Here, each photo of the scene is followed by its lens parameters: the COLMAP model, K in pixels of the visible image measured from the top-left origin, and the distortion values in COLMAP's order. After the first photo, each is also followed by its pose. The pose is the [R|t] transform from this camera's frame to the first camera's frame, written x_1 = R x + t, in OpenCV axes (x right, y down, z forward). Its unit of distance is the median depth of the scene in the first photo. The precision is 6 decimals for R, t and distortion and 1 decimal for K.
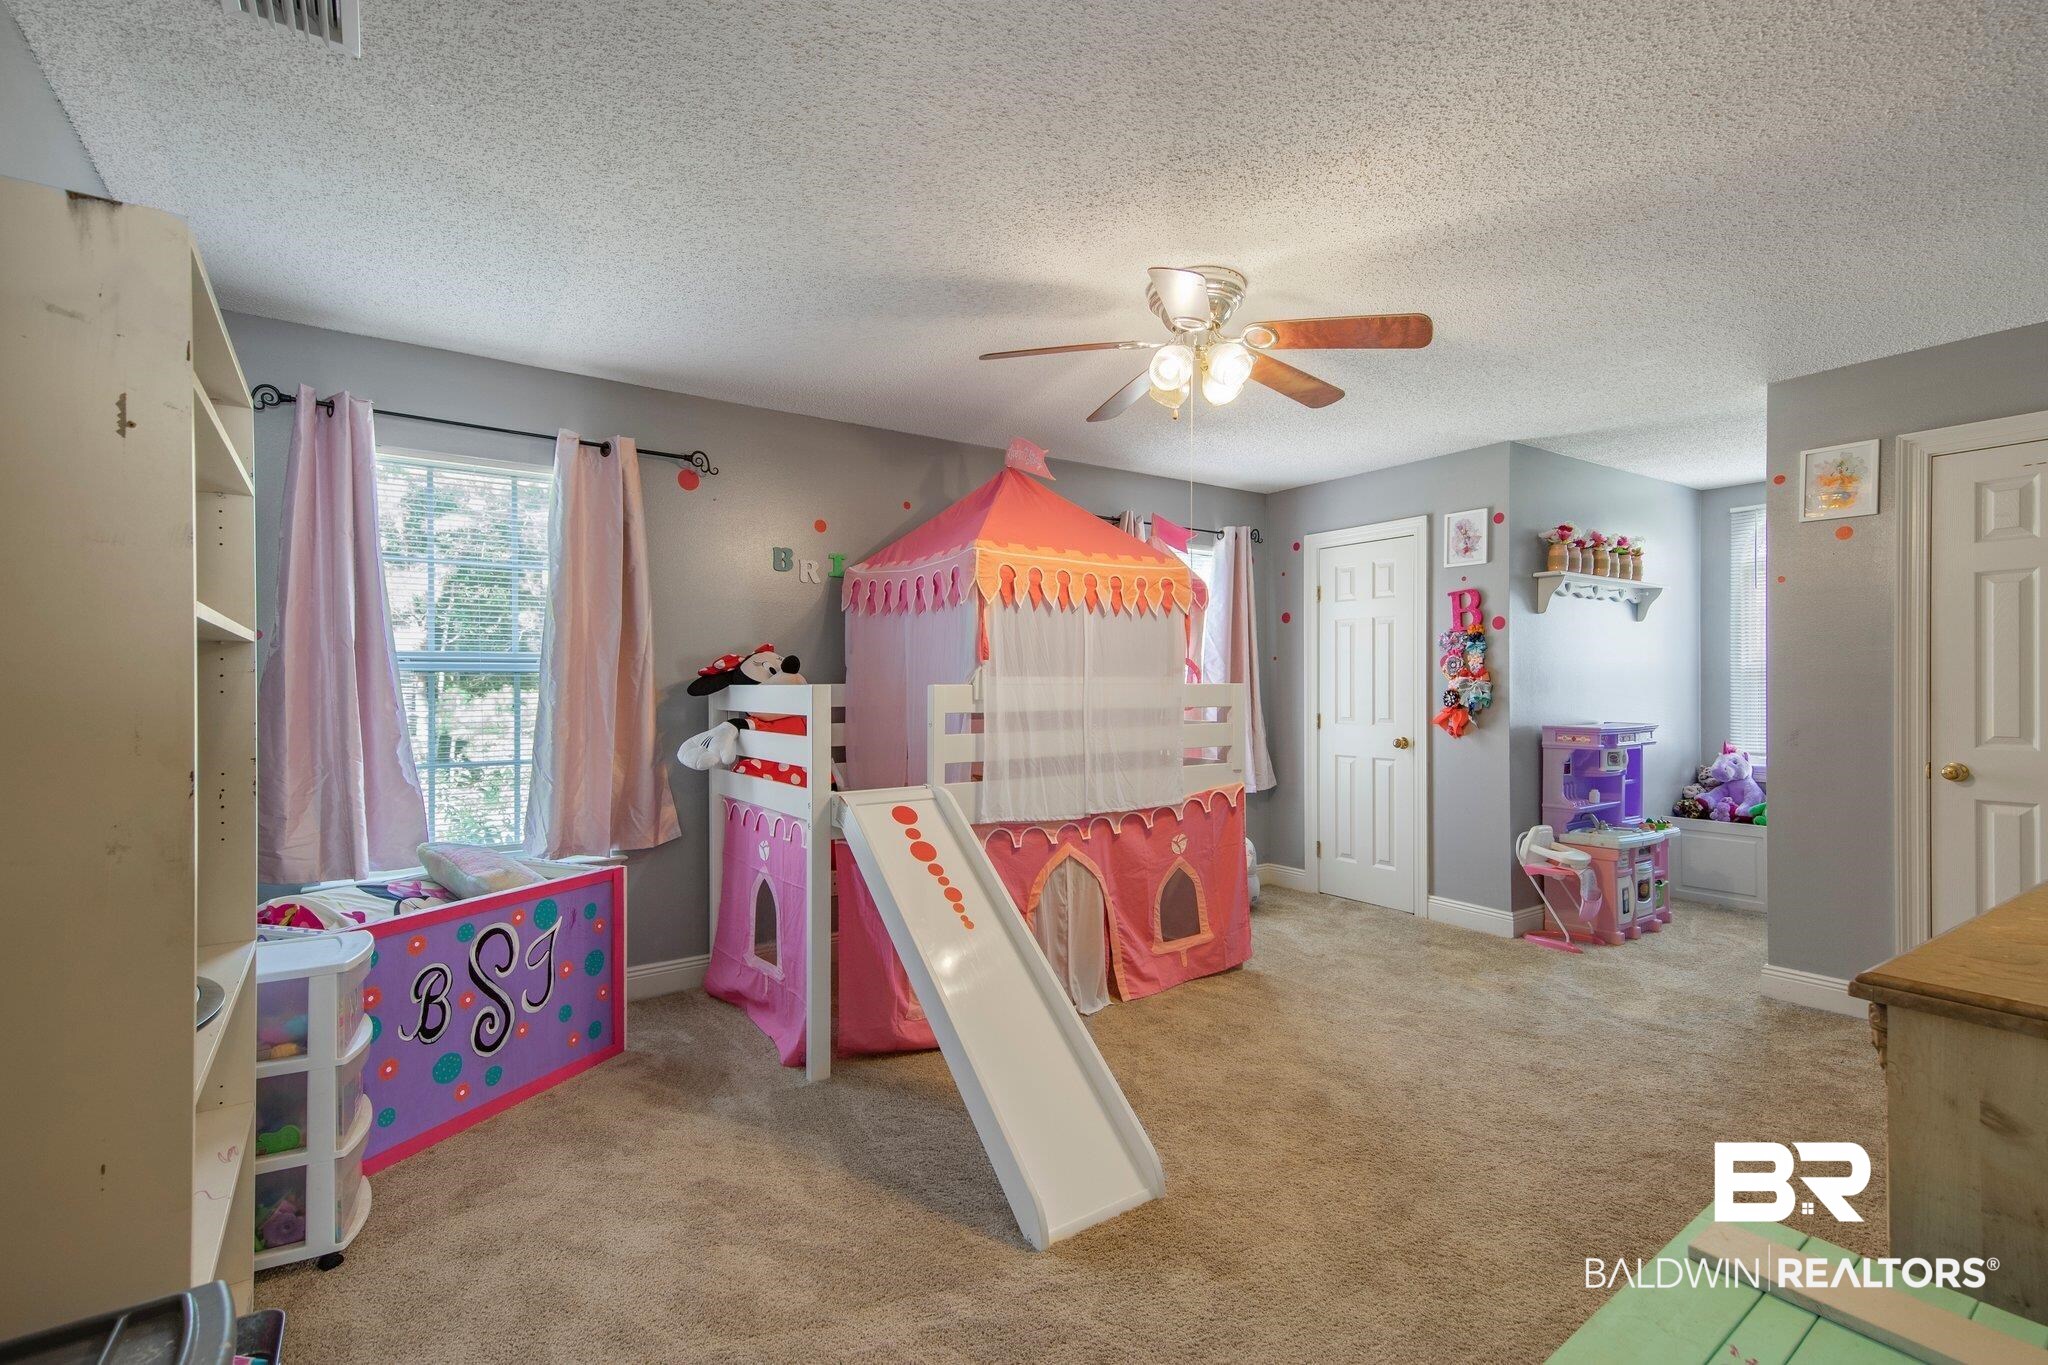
lens RADIAL K [[924.8, 0, 1024.0], [0, 924.8, 682.5], [0, 0, 1]] dist [0.025071, -0.000403]
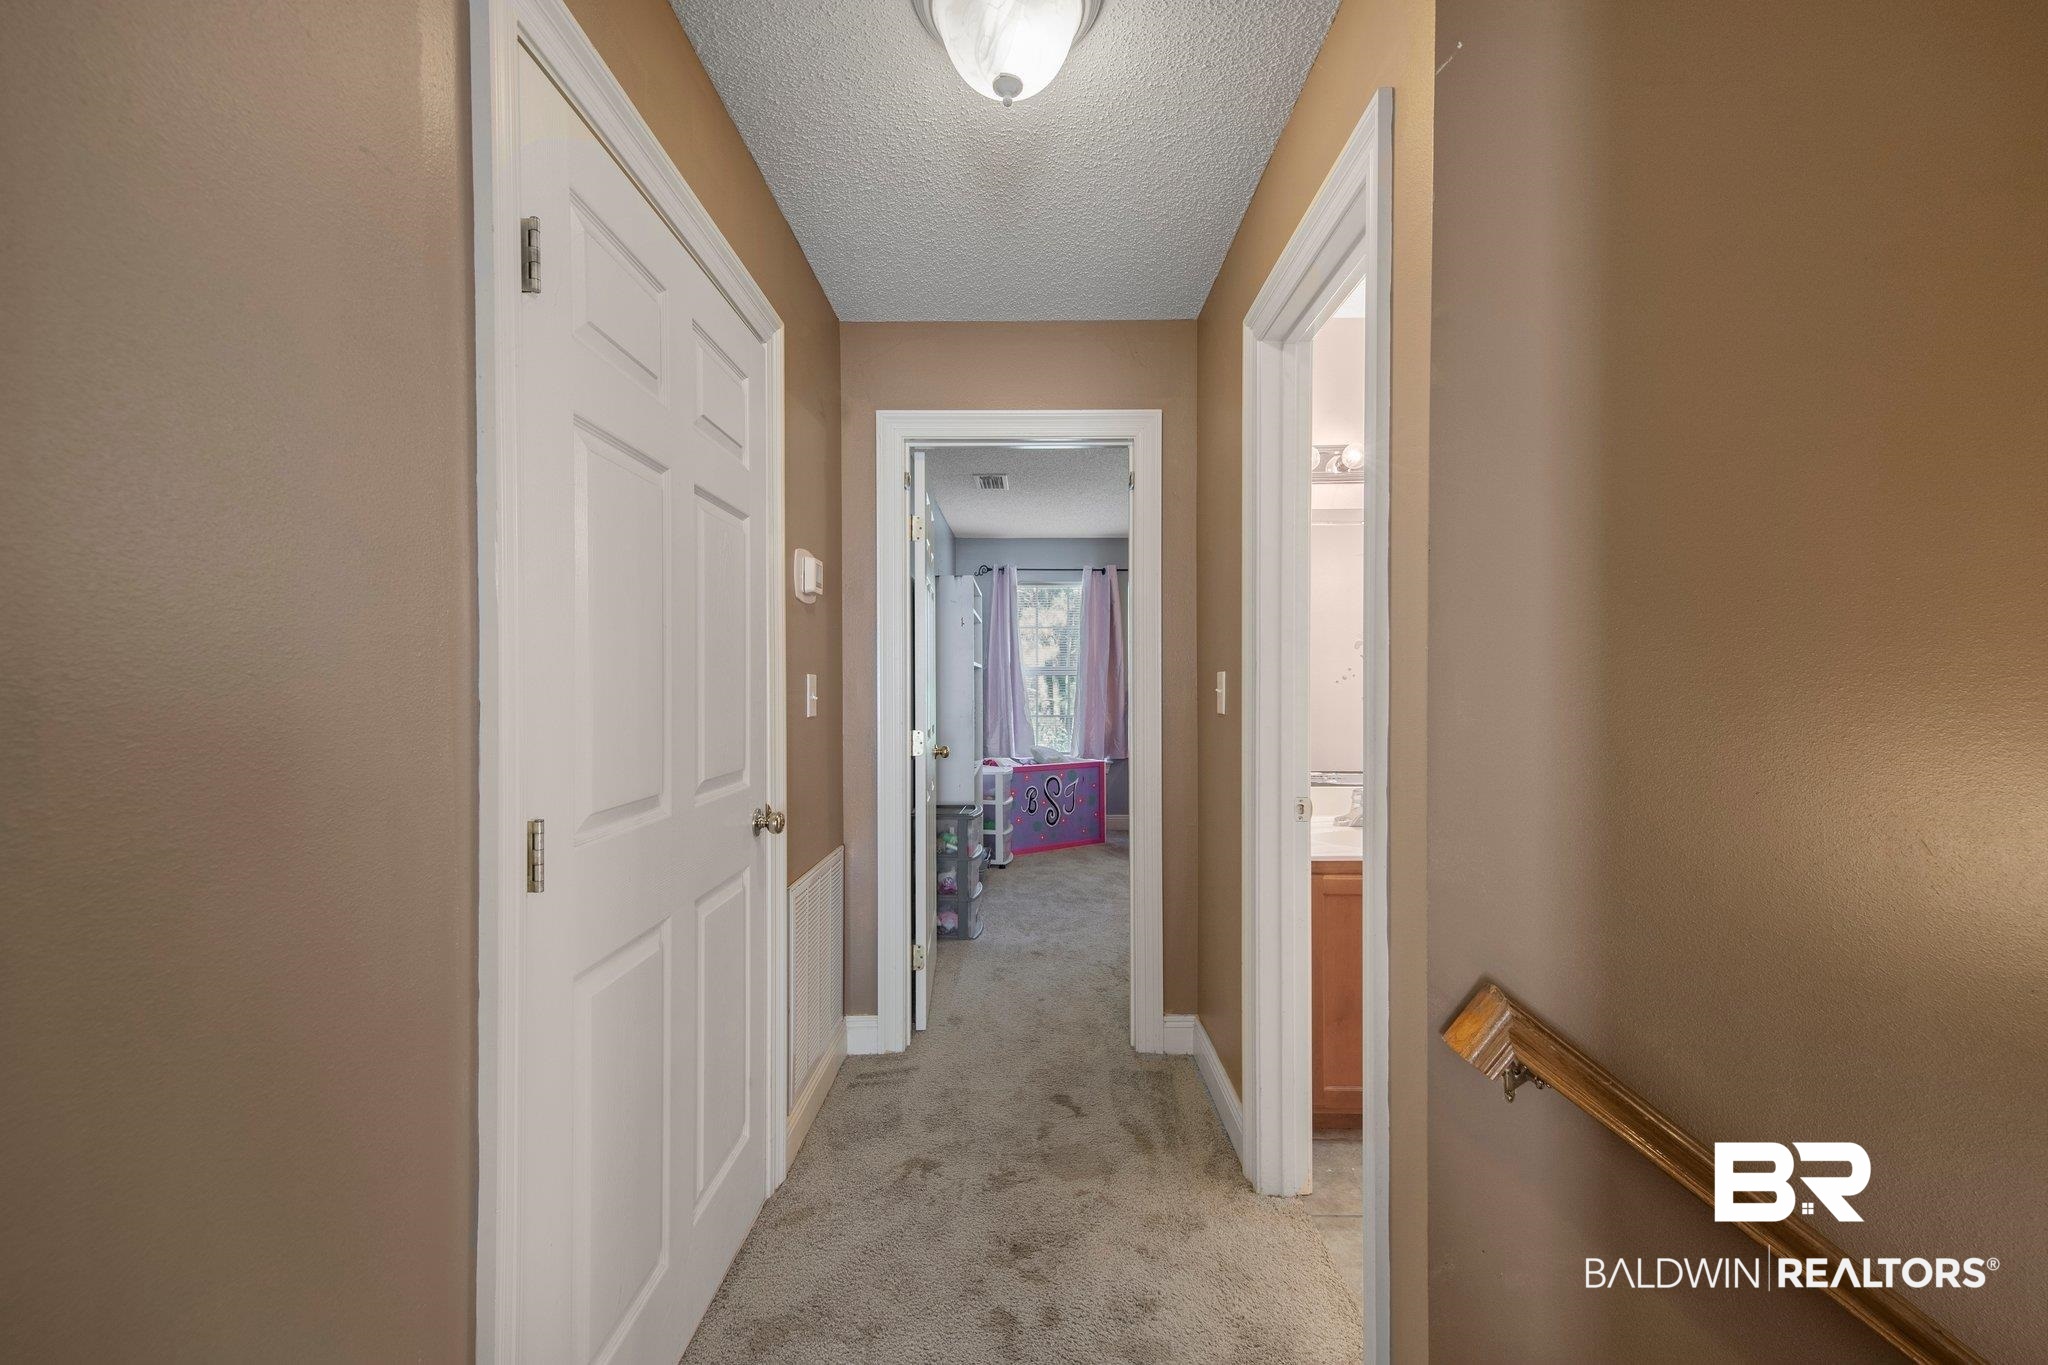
lens RADIAL K [[839.2, 0, 1024.0], [0, 839.2, 682.5], [0, 0, 1]] dist [-0.000049, -0.000013]
pose [[0.813420, 0.001331, -0.581675, 0.648332], [-0.000533, 0.999999, 0.001544, 0.004229], [0.581677, -0.000946, 0.813420, -0.838143]]
